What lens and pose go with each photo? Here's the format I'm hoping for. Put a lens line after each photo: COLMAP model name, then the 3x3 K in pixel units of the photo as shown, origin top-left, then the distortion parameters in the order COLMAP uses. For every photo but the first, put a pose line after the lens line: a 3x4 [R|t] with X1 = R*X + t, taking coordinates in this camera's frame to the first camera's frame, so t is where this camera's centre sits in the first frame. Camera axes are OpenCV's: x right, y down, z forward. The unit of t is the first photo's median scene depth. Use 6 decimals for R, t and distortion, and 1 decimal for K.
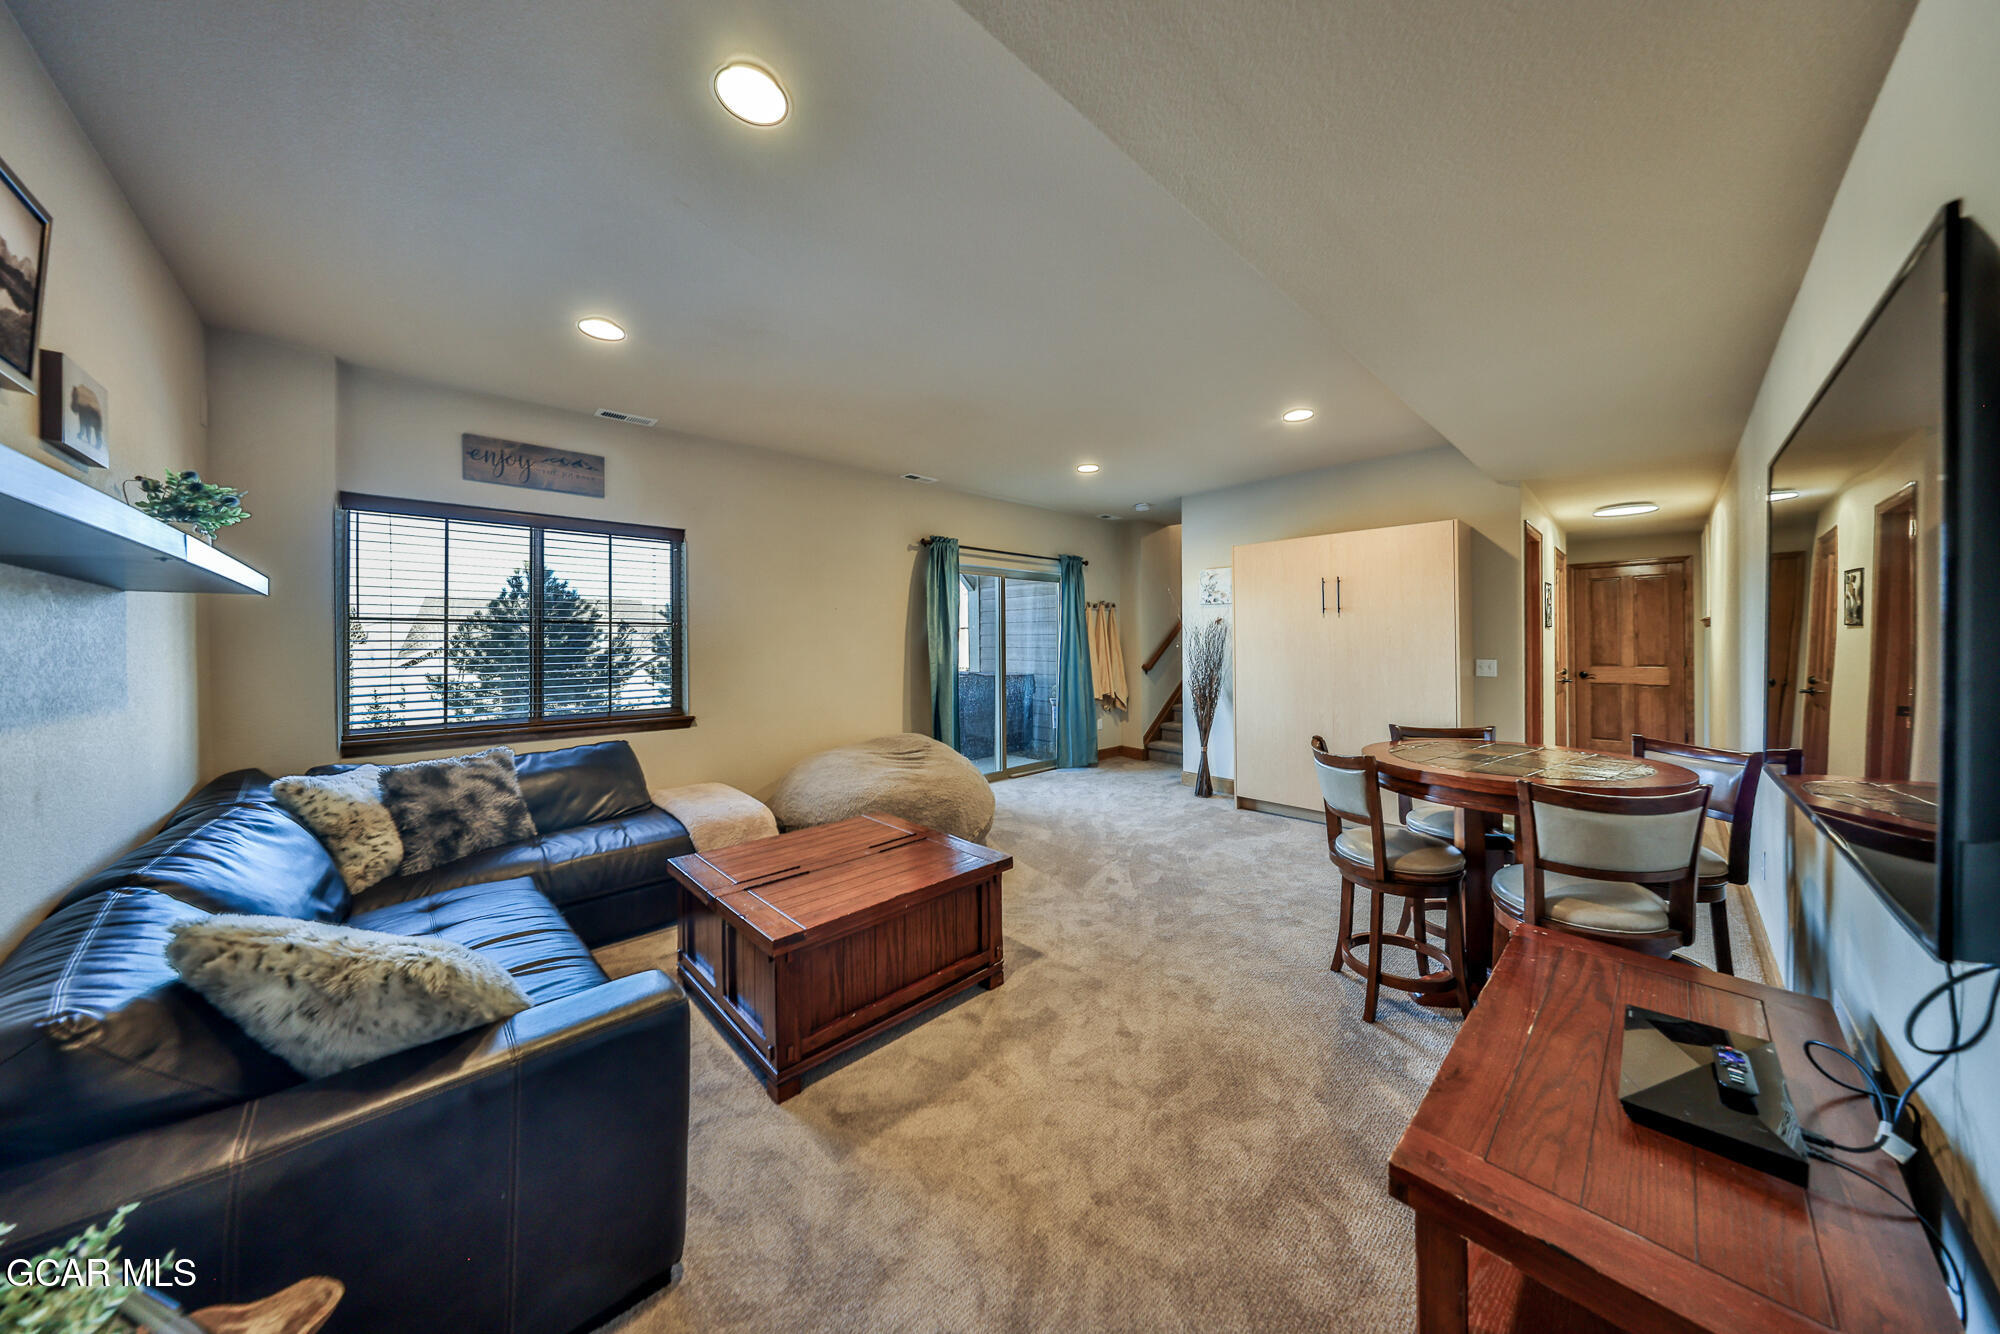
lens RADIAL K [[610.1, 0, 1009.9], [0, 610.1, 659.0], [0, 0, 1]] dist [0.000440, 0.000031]
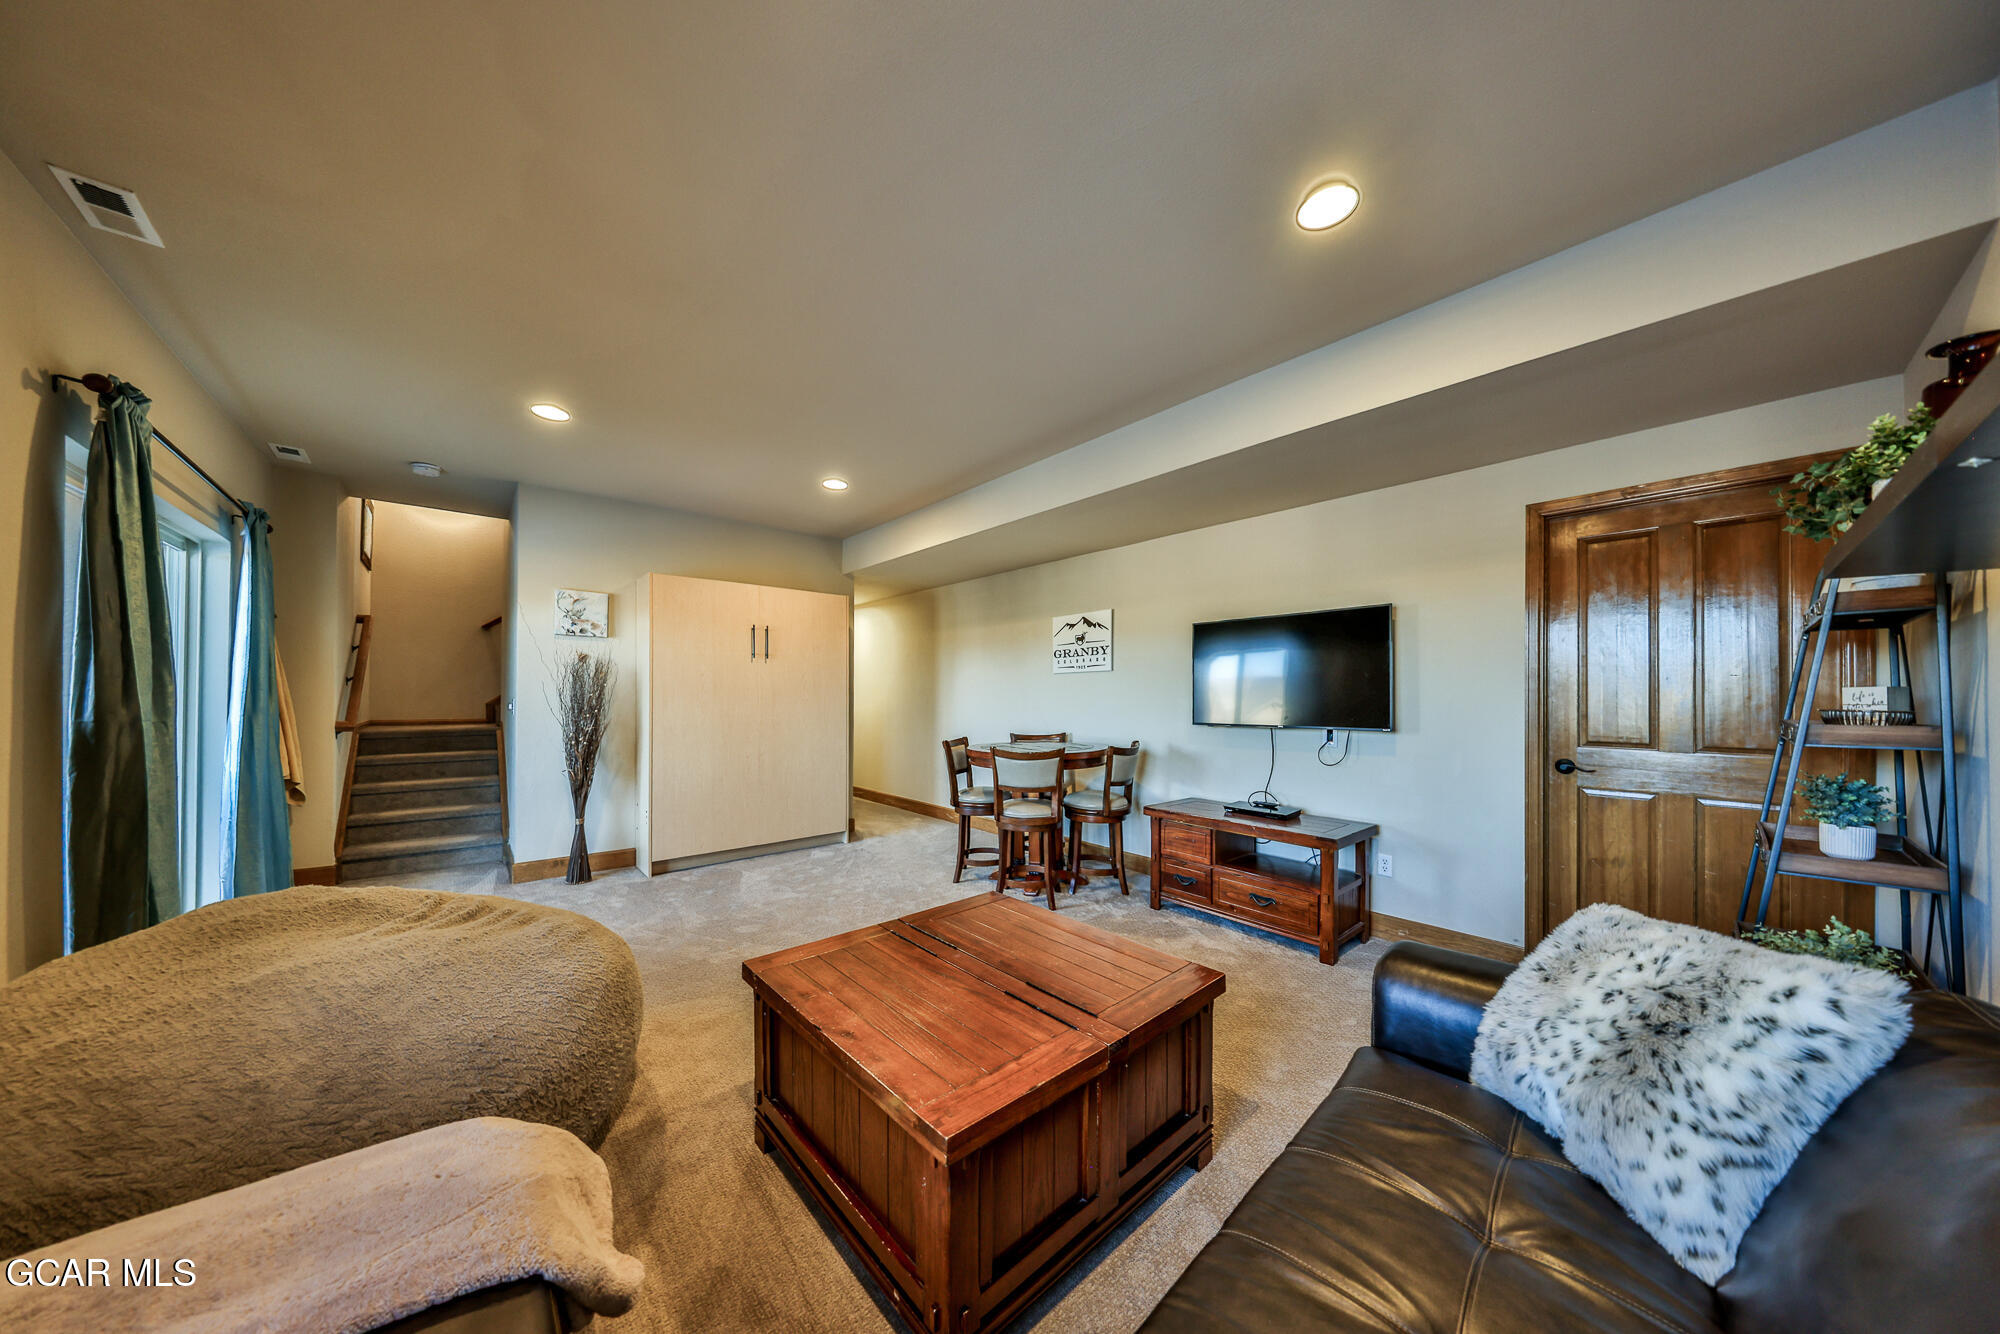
lens RADIAL K [[633.9, 0, 995.9], [0, 633.9, 685.0], [0, 0, 1]] dist [0.000008, 0.000003]
pose [[0.037983, 0.024708, 0.998973, -1.048488], [0.022098, 0.999429, -0.025560, 0.015810], [-0.999034, 0.023046, 0.037416, 0.969562]]
